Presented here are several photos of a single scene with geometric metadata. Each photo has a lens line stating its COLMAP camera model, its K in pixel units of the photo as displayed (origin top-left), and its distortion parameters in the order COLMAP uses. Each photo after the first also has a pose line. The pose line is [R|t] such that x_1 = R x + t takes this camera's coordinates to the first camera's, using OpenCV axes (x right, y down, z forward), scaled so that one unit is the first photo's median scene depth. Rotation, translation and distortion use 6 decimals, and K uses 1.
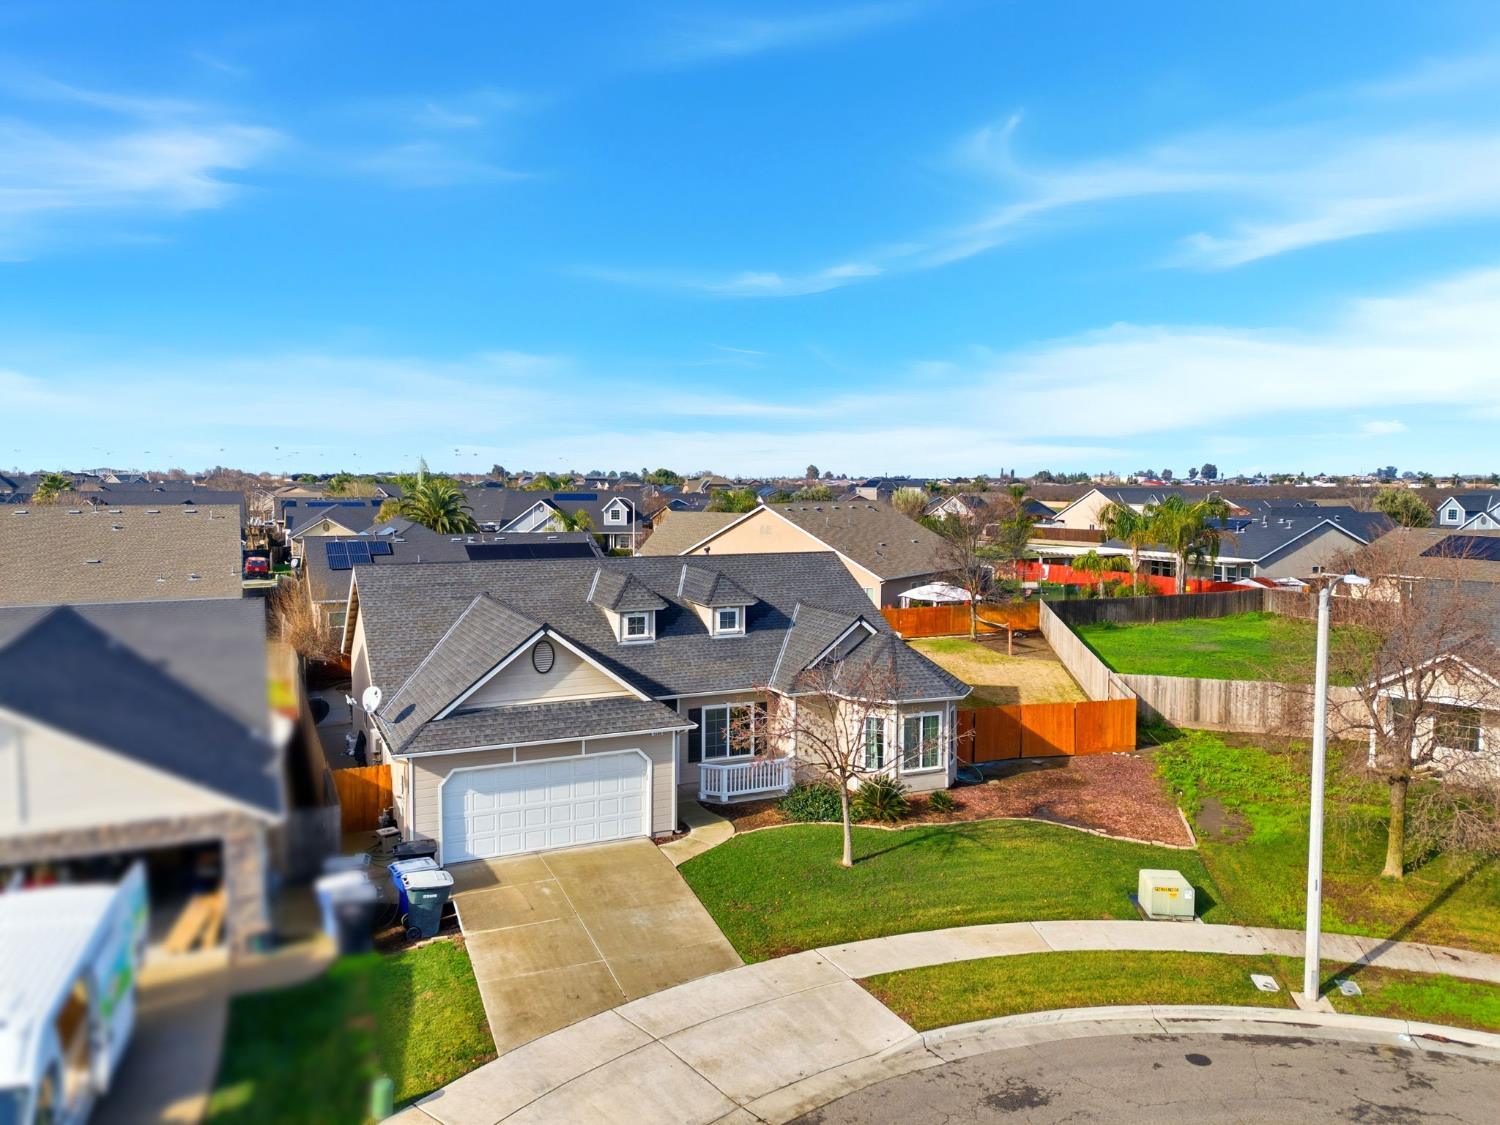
lens RADIAL K [[1095.0, 0, 750.0], [0, 1095.0, 562.5], [0, 0, 1]] dist [0.038256, -0.001673]
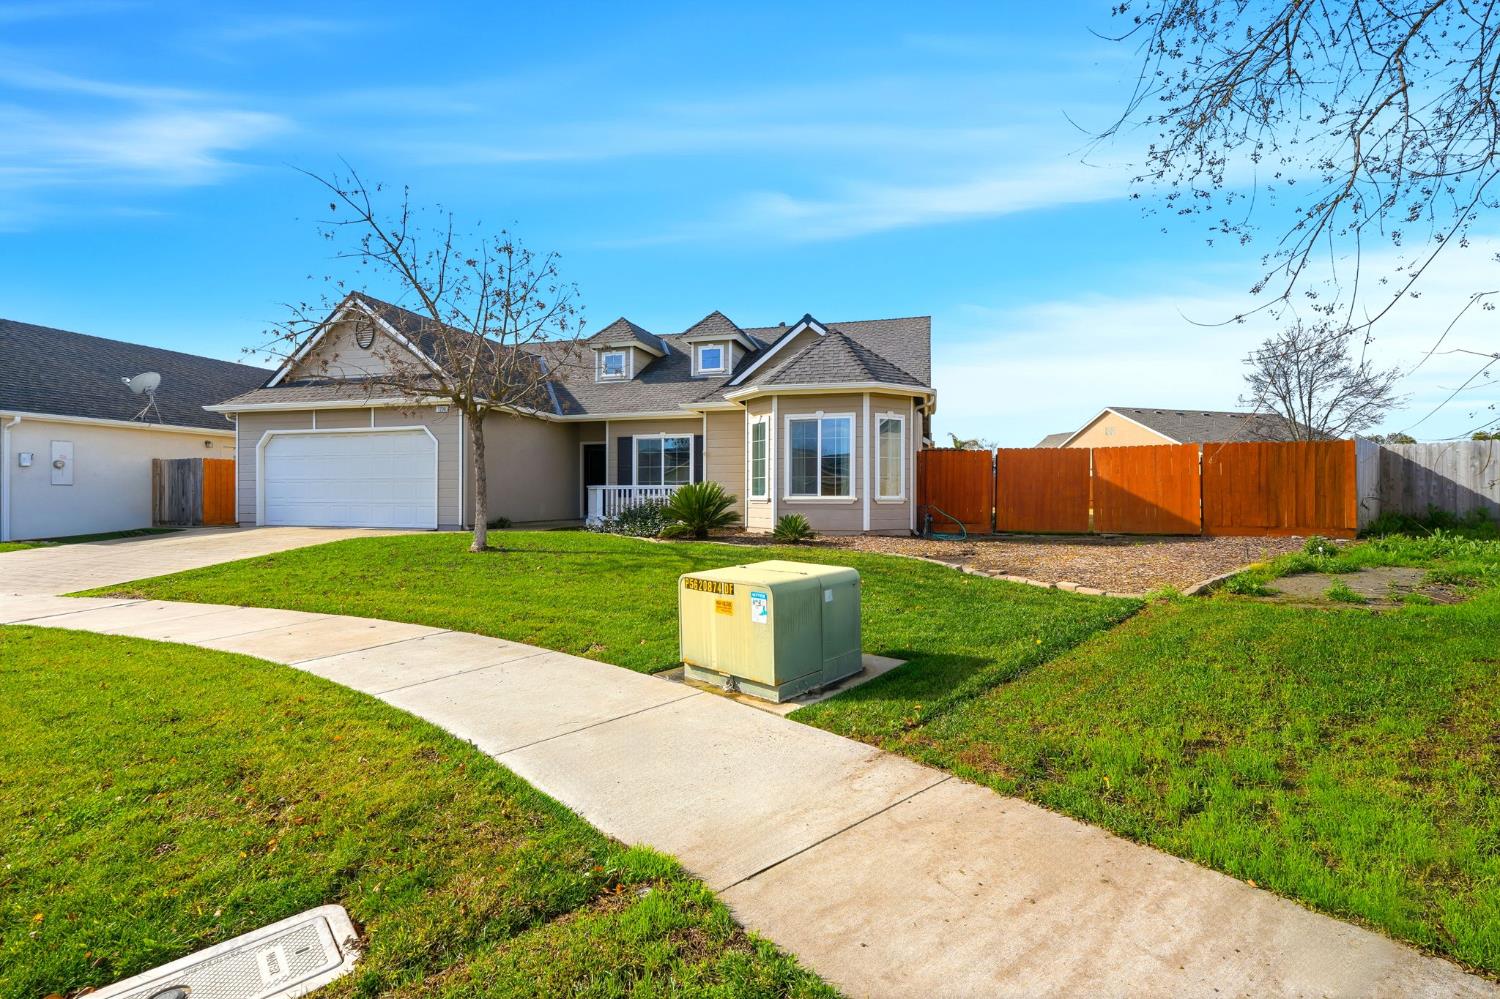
lens RADIAL K [[669.8, 0, 749.8], [0, 669.8, 493.9], [0, 0, 1]] dist [0.000136, -0.000282]
pose [[0.768090, -0.008241, -0.640288, 0.442739], [-0.047061, 0.996487, -0.069279, 0.248585], [0.638610, 0.083345, 0.765004, 0.754956]]
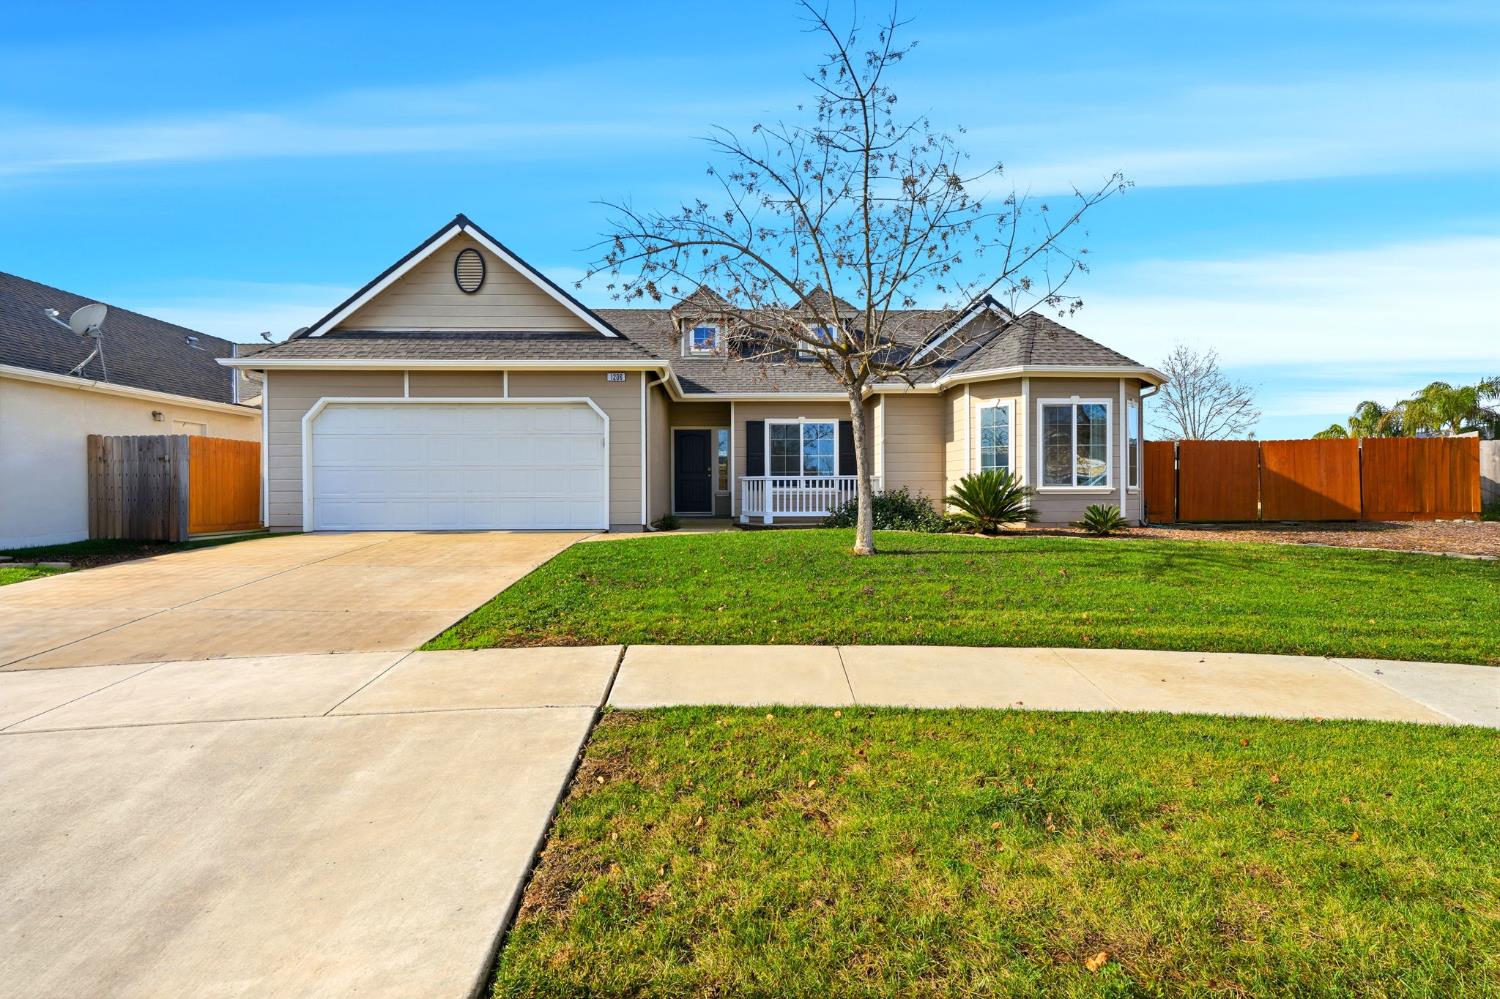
lens RADIAL K [[669.8, 0, 749.8], [0, 669.8, 493.9], [0, 0, 1]] dist [0.000136, -0.000282]
pose [[0.921661, -0.010374, -0.387857, 0.152793], [-0.020403, 0.996964, -0.075148, 0.257968], [0.387459, 0.077175, 0.918651, 0.655241]]
